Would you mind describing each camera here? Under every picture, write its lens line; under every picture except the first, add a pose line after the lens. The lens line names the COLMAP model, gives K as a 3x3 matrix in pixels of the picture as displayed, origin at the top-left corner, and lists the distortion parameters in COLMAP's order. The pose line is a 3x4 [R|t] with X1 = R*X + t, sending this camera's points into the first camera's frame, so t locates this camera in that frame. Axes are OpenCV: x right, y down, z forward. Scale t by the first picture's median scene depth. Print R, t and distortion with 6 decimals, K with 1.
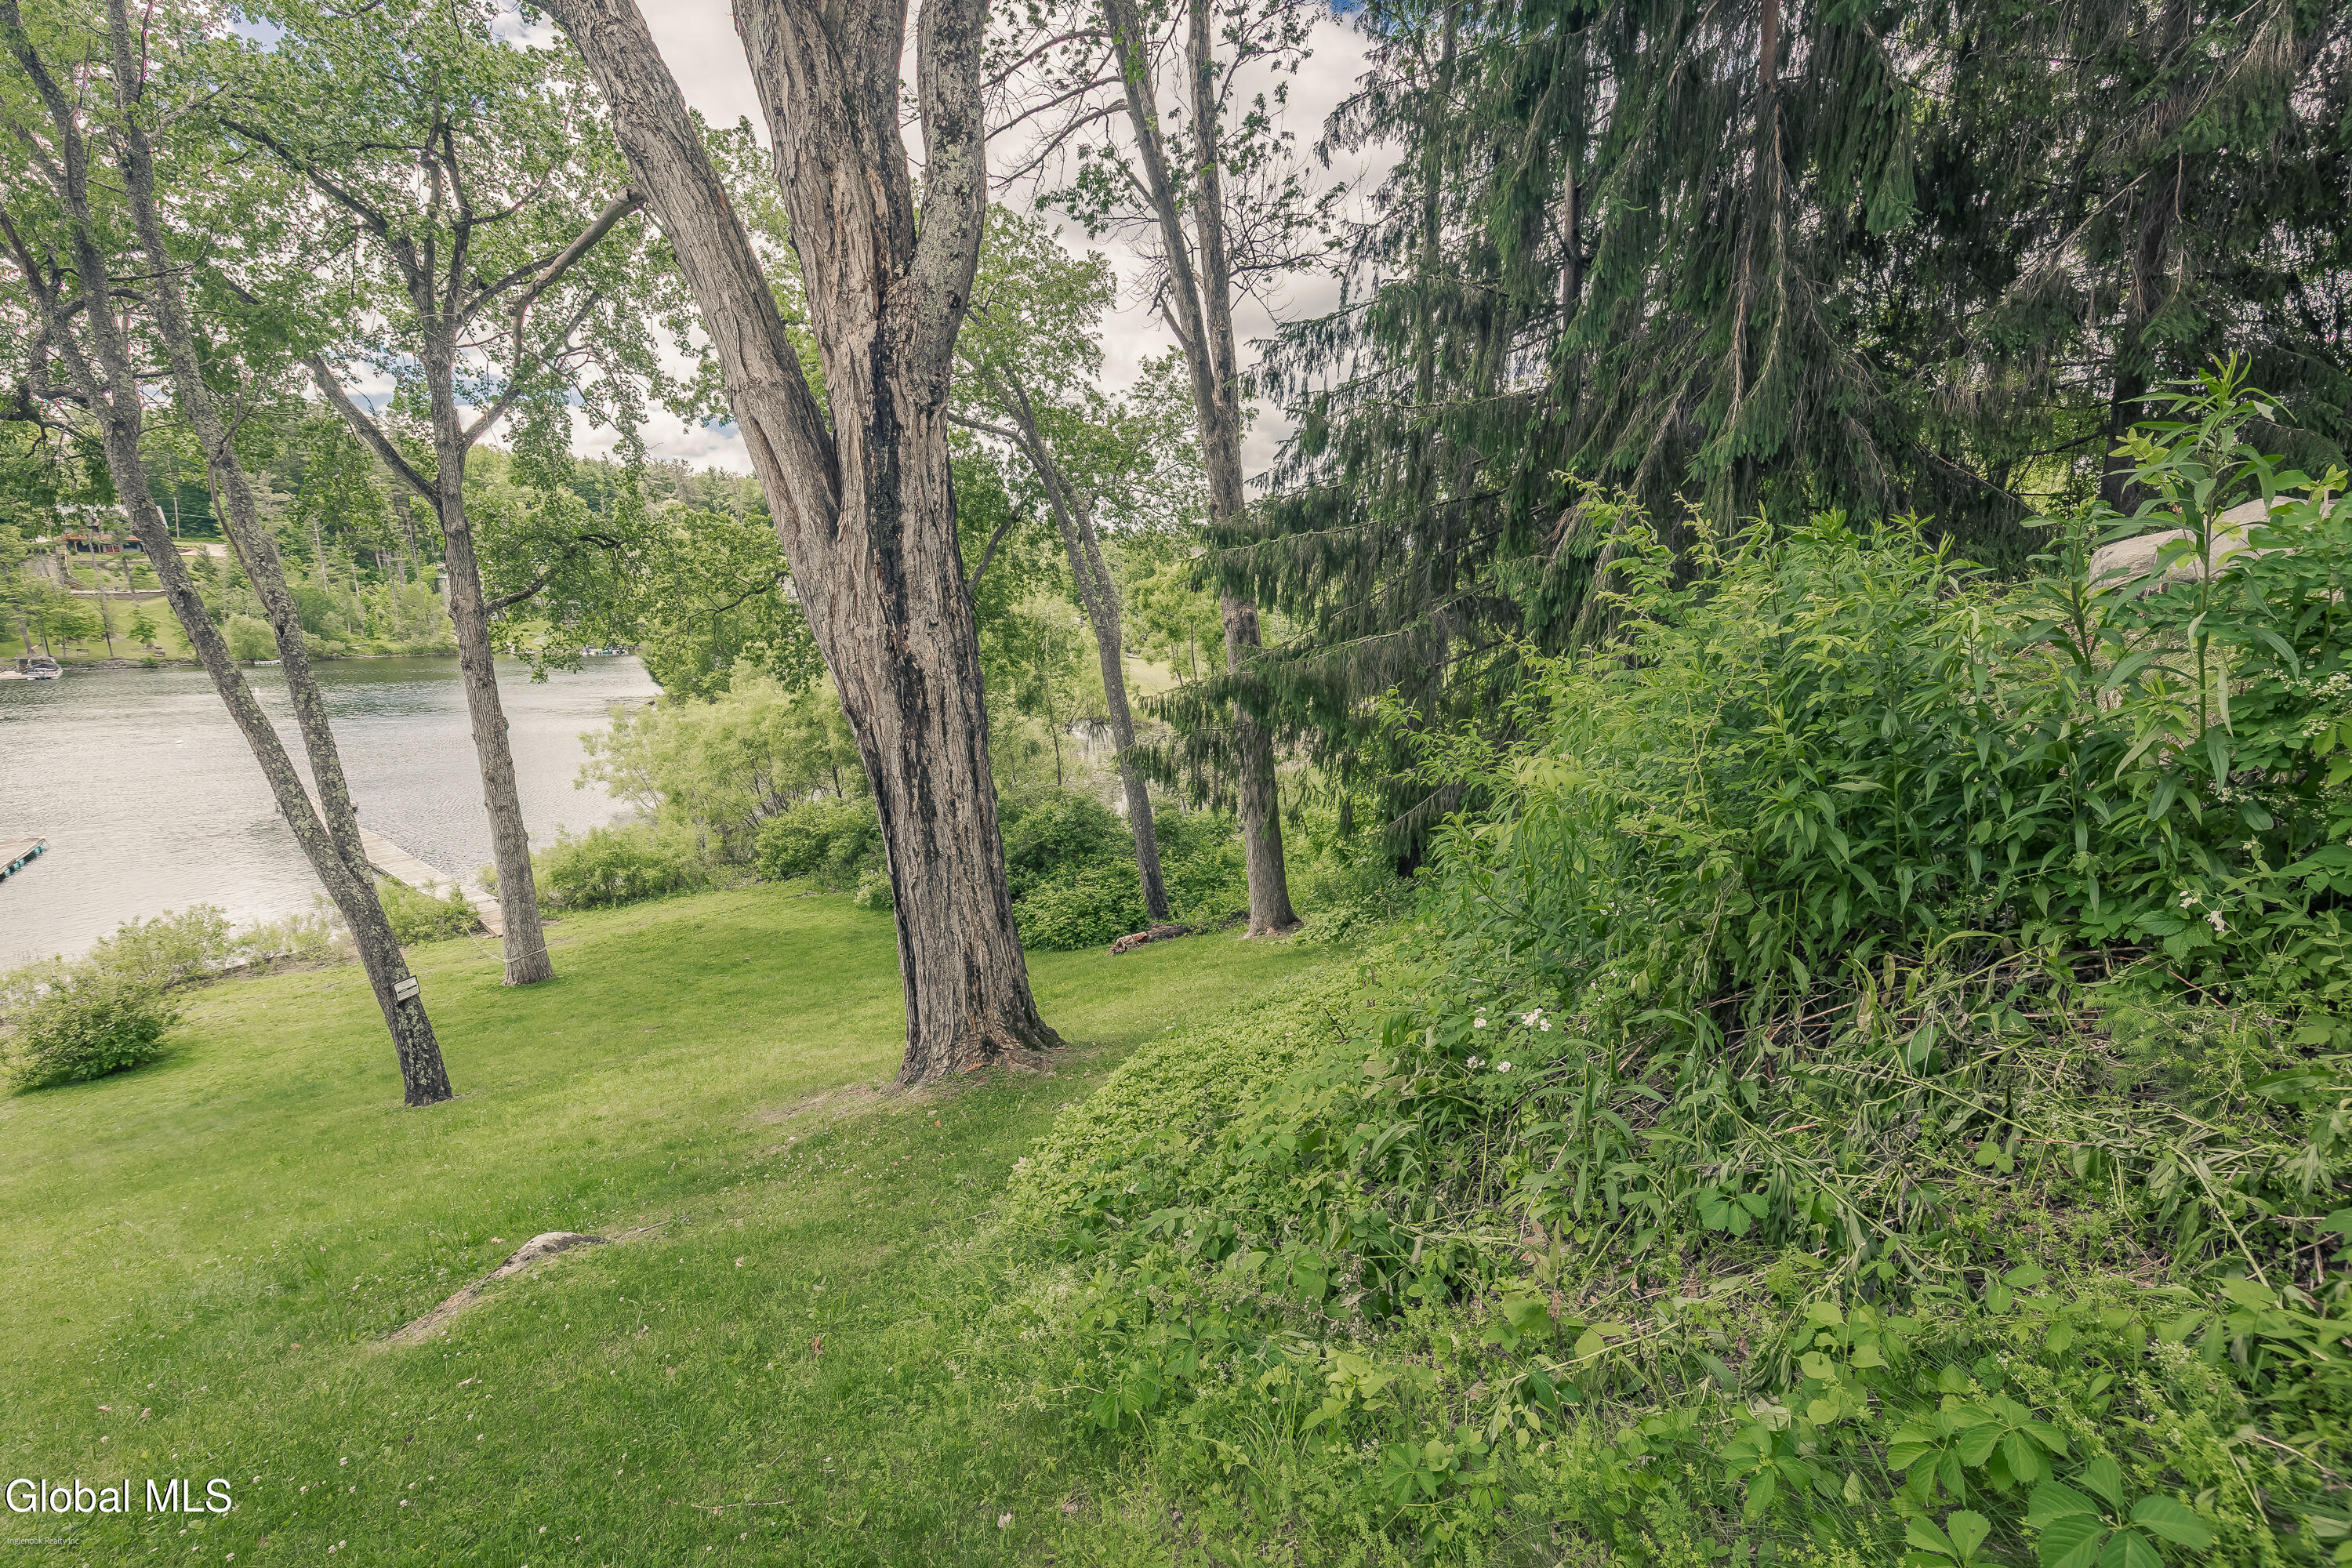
lens RADIAL K [[1059.2, 0, 1166.3], [0, 1059.2, 799.2], [0, 0, 1]] dist [0.007252, -0.002651]
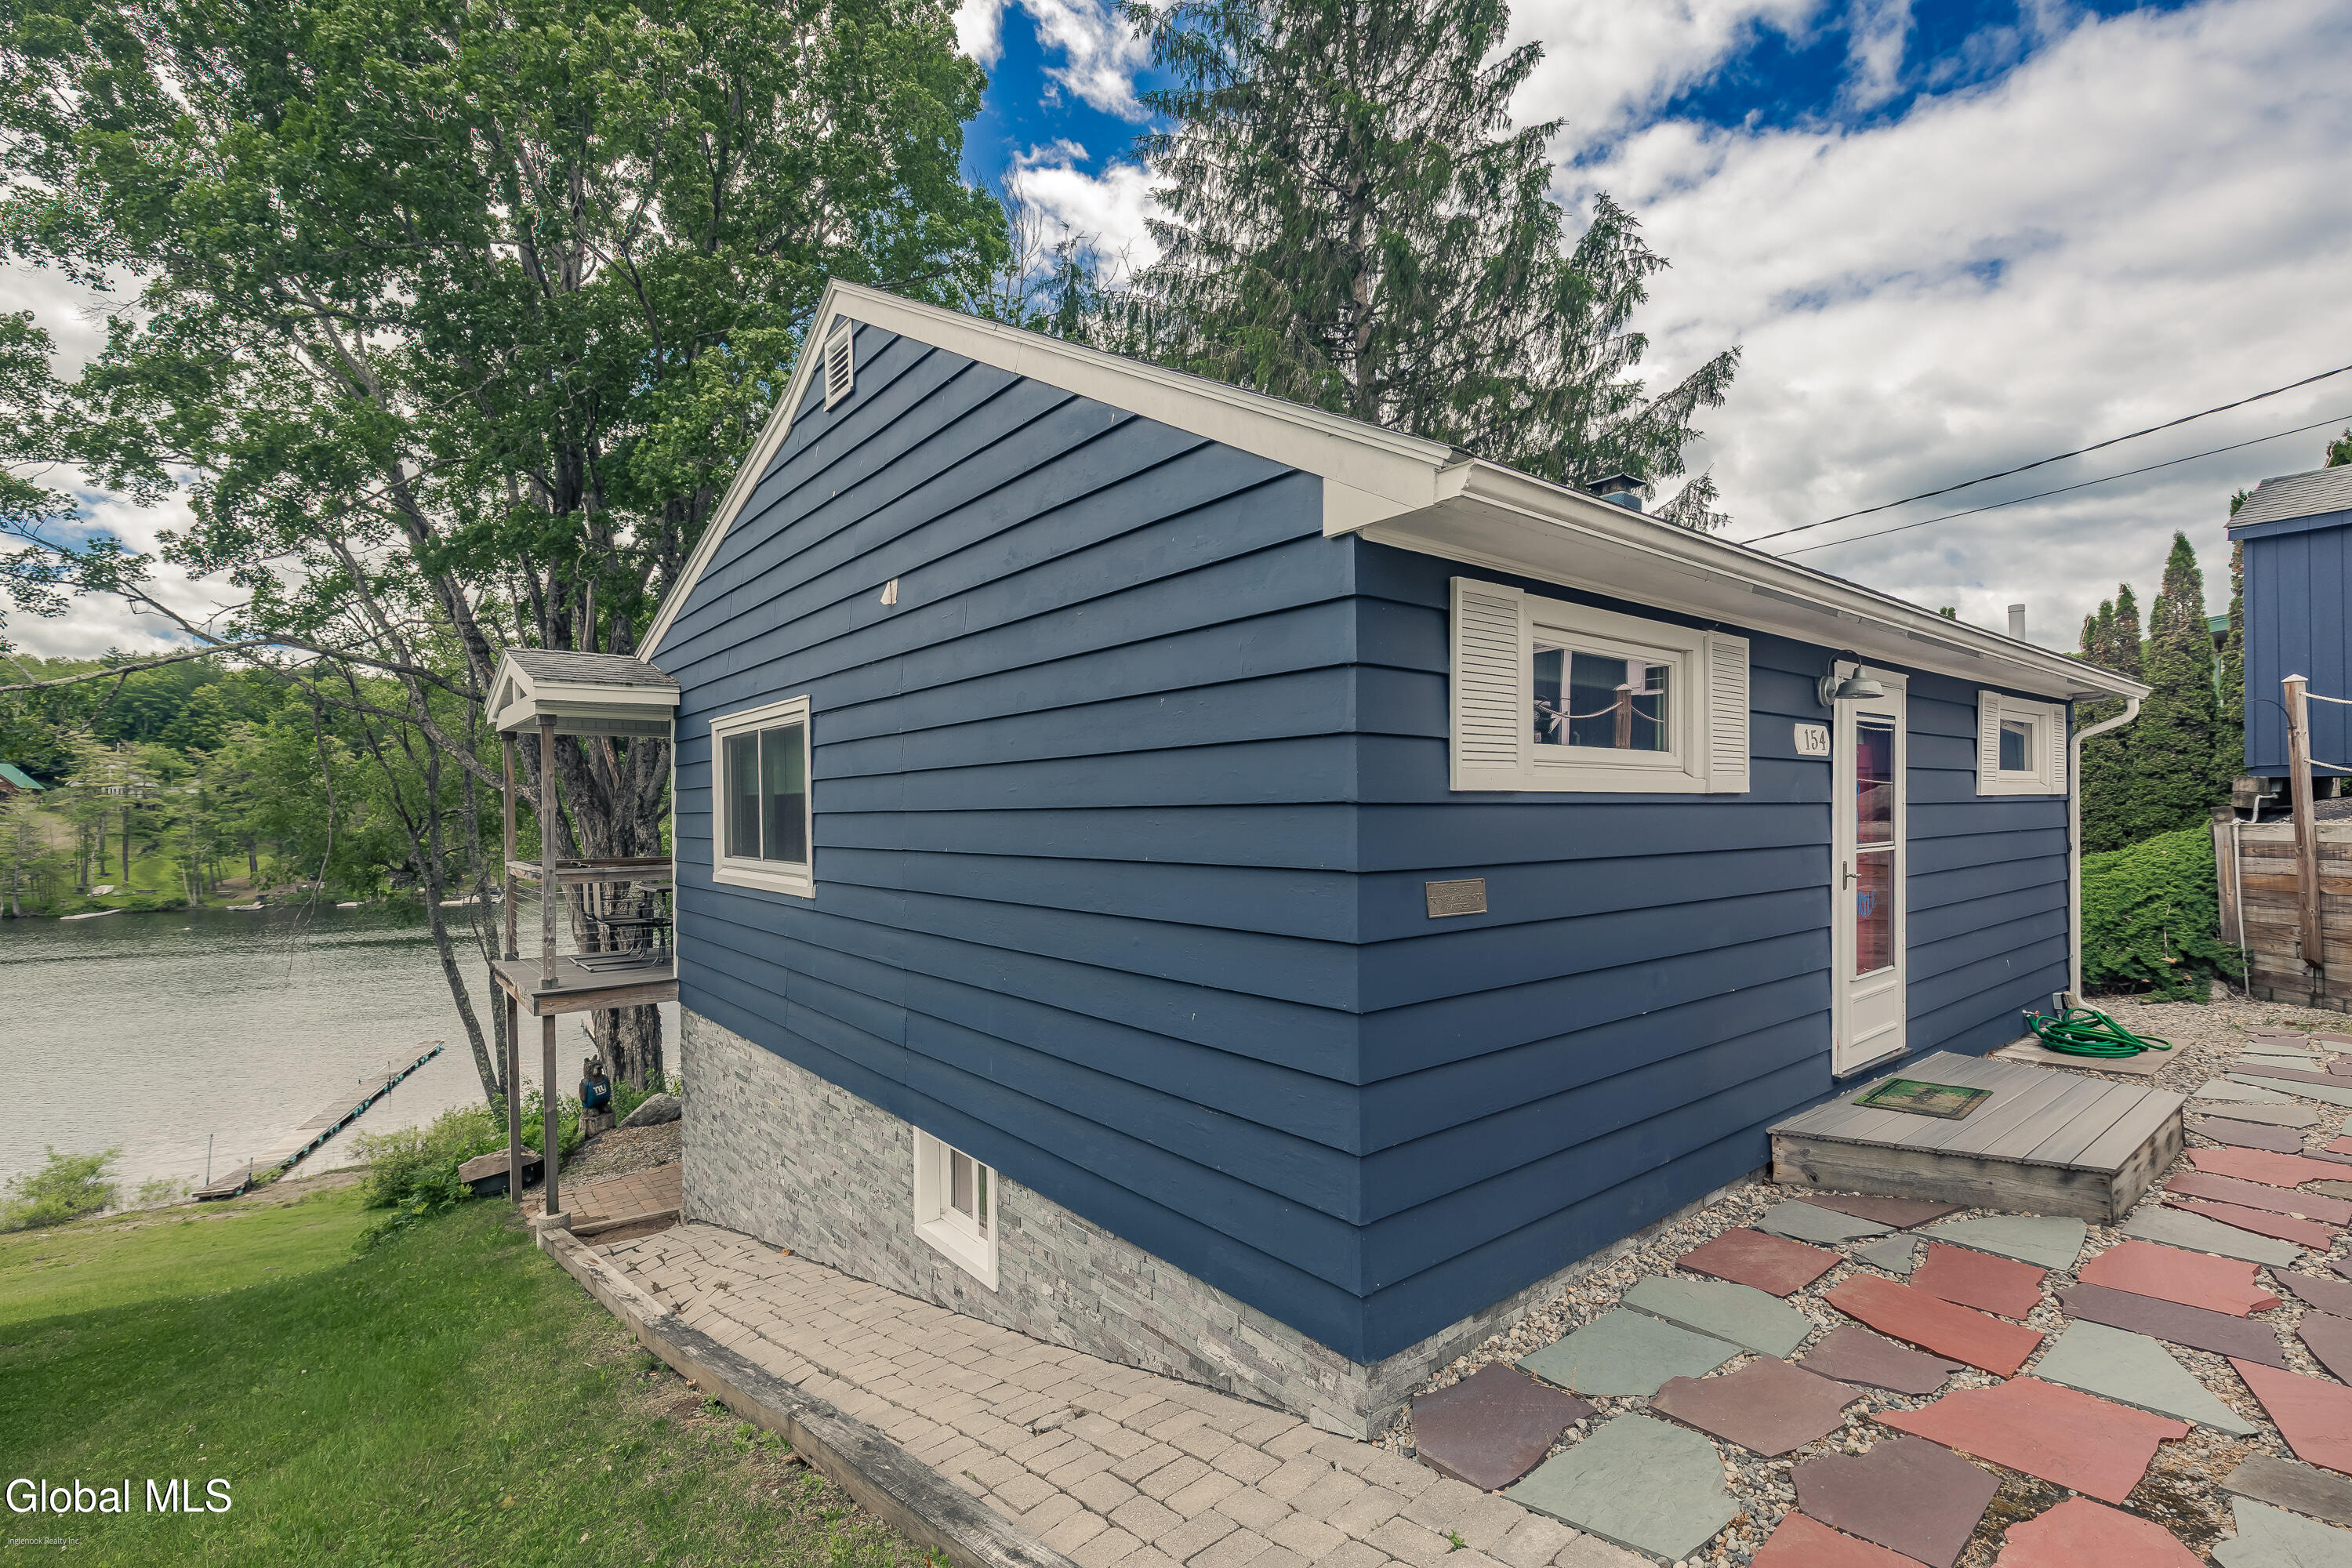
lens RADIAL K [[1059.2, 0, 1157.4], [0, 1059.2, 789.6], [0, 0, 1]] dist [0.007252, -0.002651]
pose [[0.964740, -0.022230, -0.262264, 1.677723], [-0.029360, 0.981119, -0.191163, -0.282144], [0.261562, 0.192122, 0.945872, -1.169975]]
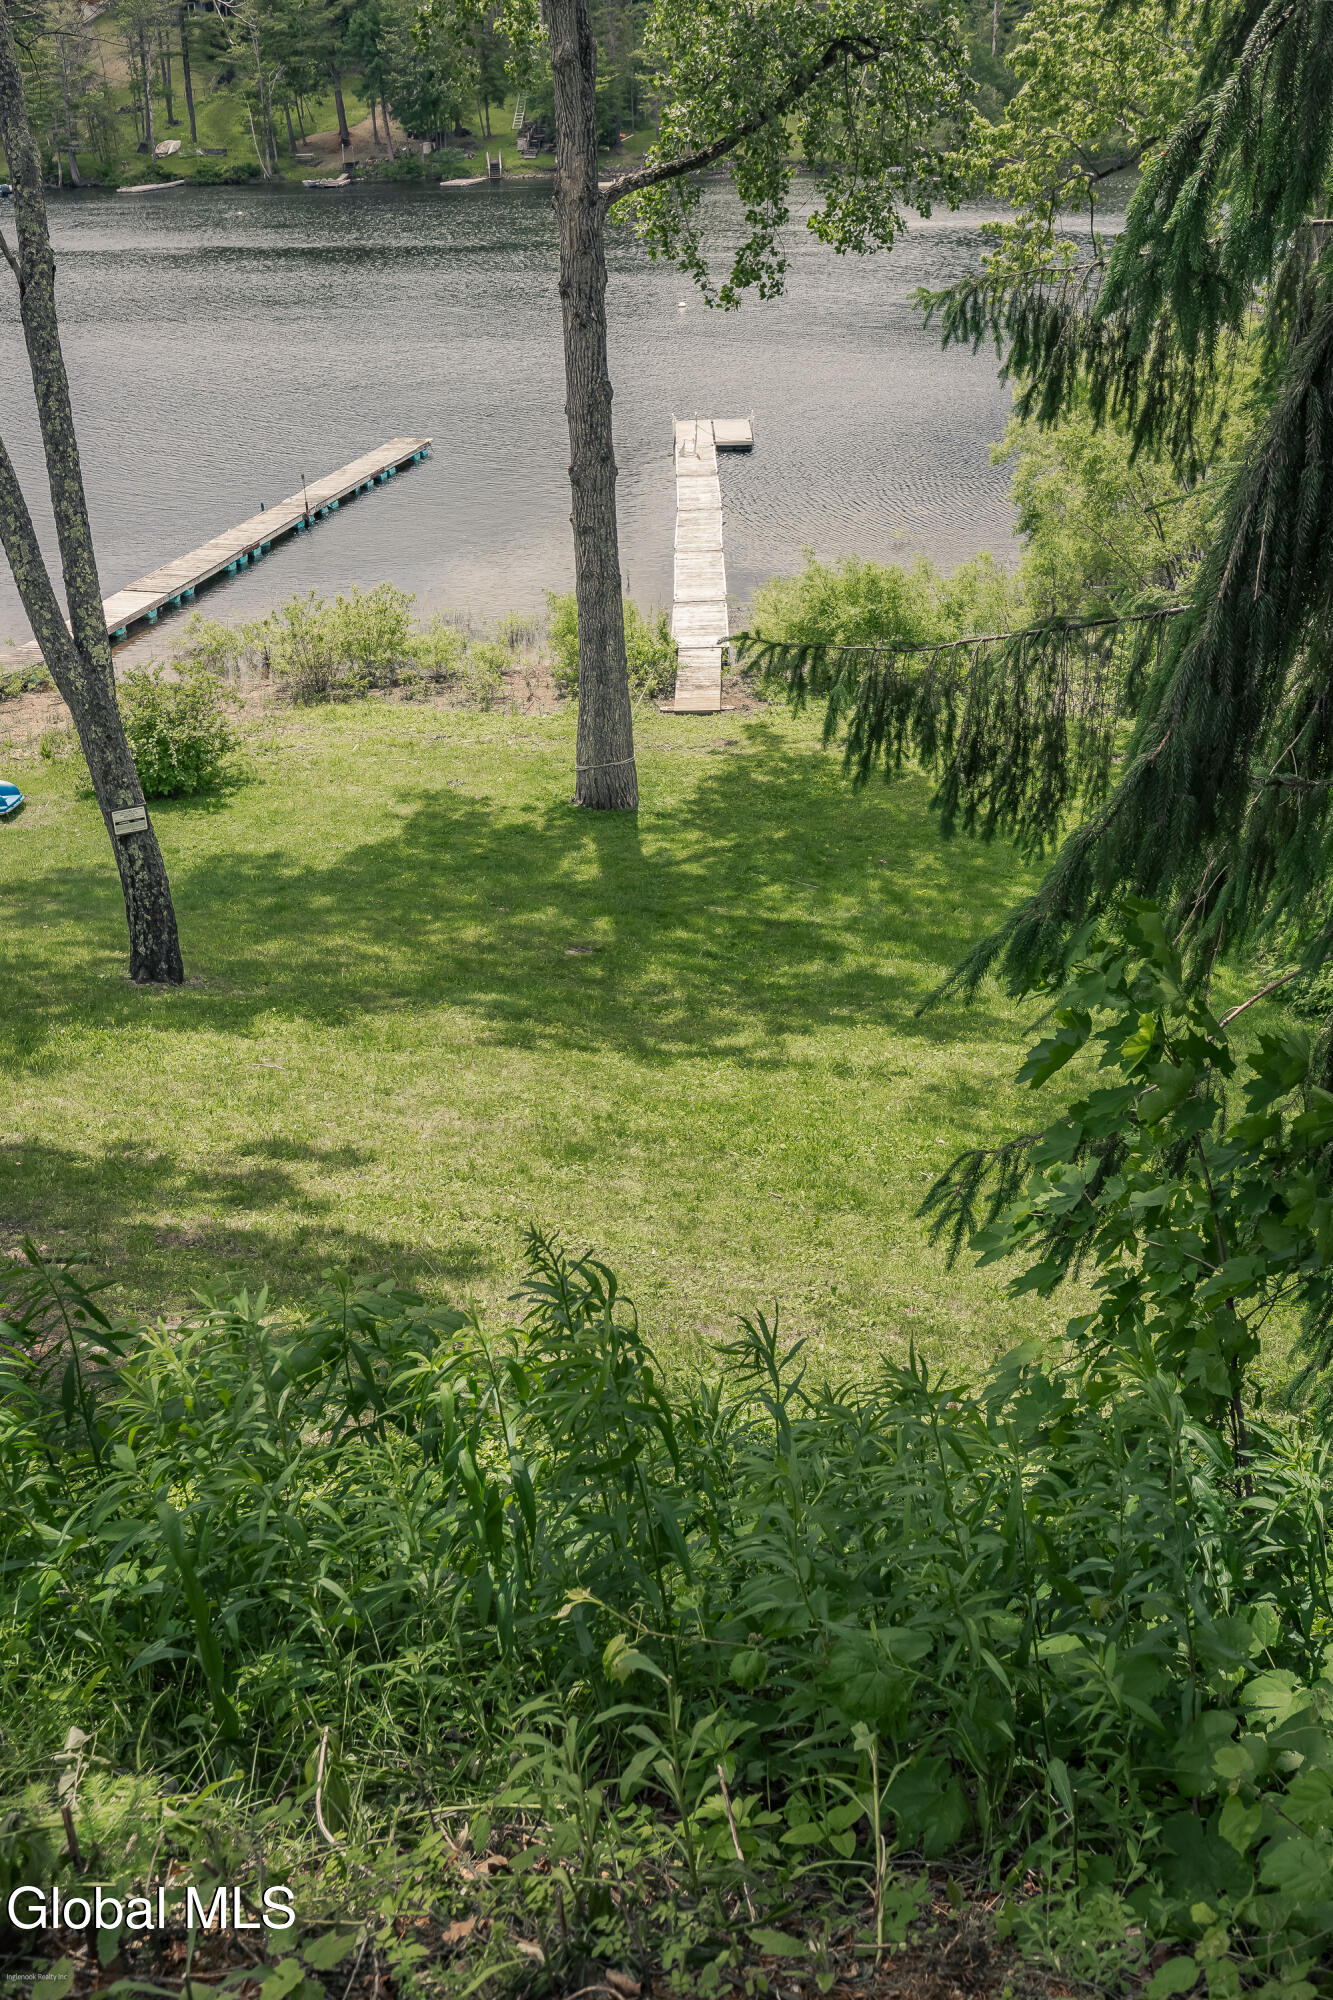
lens RADIAL K [[1943.8, 0, 687.9], [0, 1943.8, 957.5], [0, 0, 1]] dist [-0.002350, 0.000000]
pose [[0.661989, 0.304239, -0.684989, 0.865822], [-0.115940, 0.944477, 0.307443, -0.348180], [0.740492, -0.124106, 0.660506, 0.792171]]
